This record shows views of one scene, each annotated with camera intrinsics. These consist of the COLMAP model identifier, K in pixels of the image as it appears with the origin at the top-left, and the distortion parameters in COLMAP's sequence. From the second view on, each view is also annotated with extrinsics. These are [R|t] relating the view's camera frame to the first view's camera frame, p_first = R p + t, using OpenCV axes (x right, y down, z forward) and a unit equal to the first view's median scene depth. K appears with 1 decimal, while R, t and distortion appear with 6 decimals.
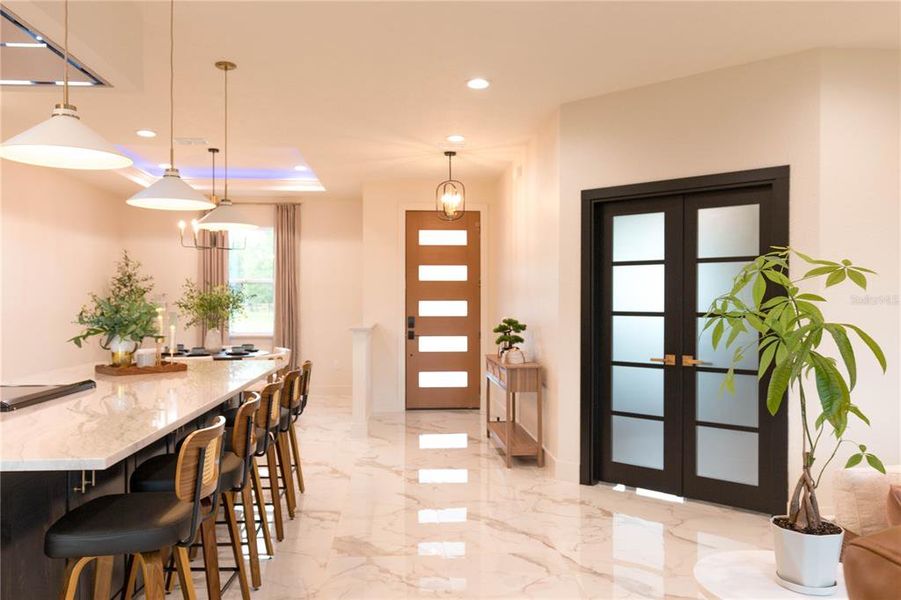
lens RADIAL K [[671.0, 0, 454.7], [0, 671.0, 304.6], [0, 0, 1]] dist [0.023536, -0.009776]
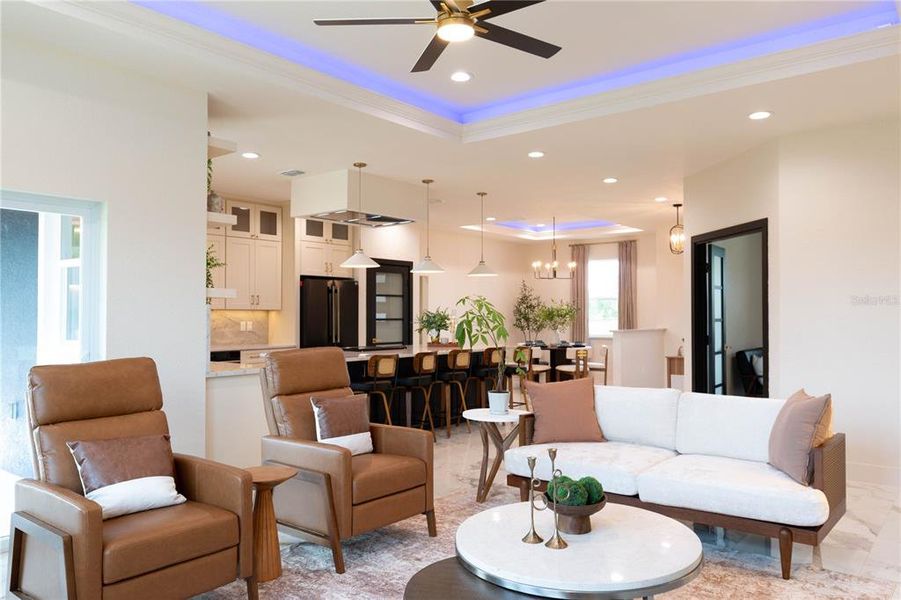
lens RADIAL K [[671.0, 0, 472.3], [0, 671.0, 302.7], [0, 0, 1]] dist [0.023536, -0.009776]
pose [[0.737988, -0.012564, -0.674697, 0.971529], [-0.000889, 0.999808, -0.019591, 0.003691], [0.674813, 0.015058, 0.737835, -0.472524]]
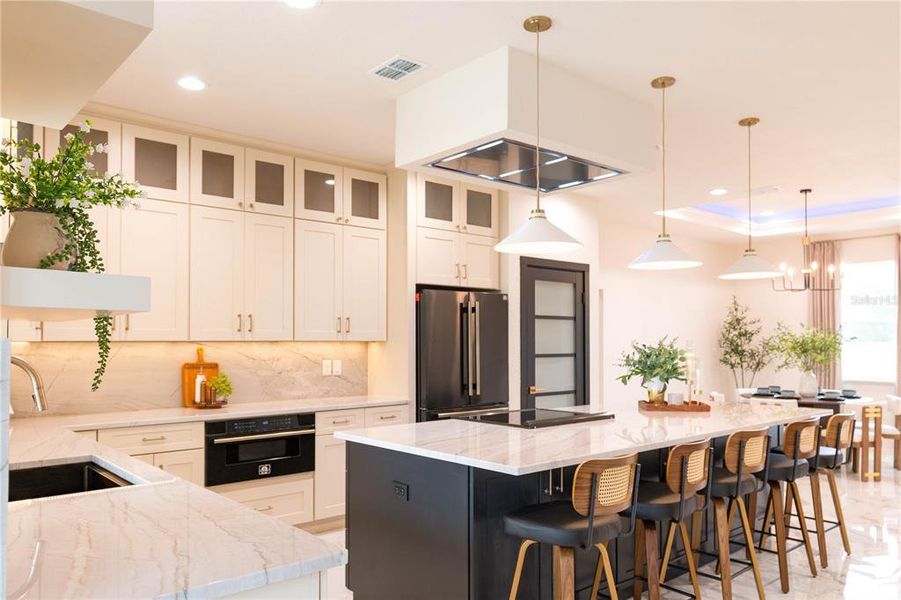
lens RADIAL K [[671.0, 0, 480.6], [0, 671.0, 330.0], [0, 0, 1]] dist [0.023536, -0.009776]
pose [[0.615674, -0.013895, -0.787879, 0.223854], [-0.000639, 0.999835, -0.018132, -0.012978], [0.788001, 0.011666, 0.615563, 0.035142]]
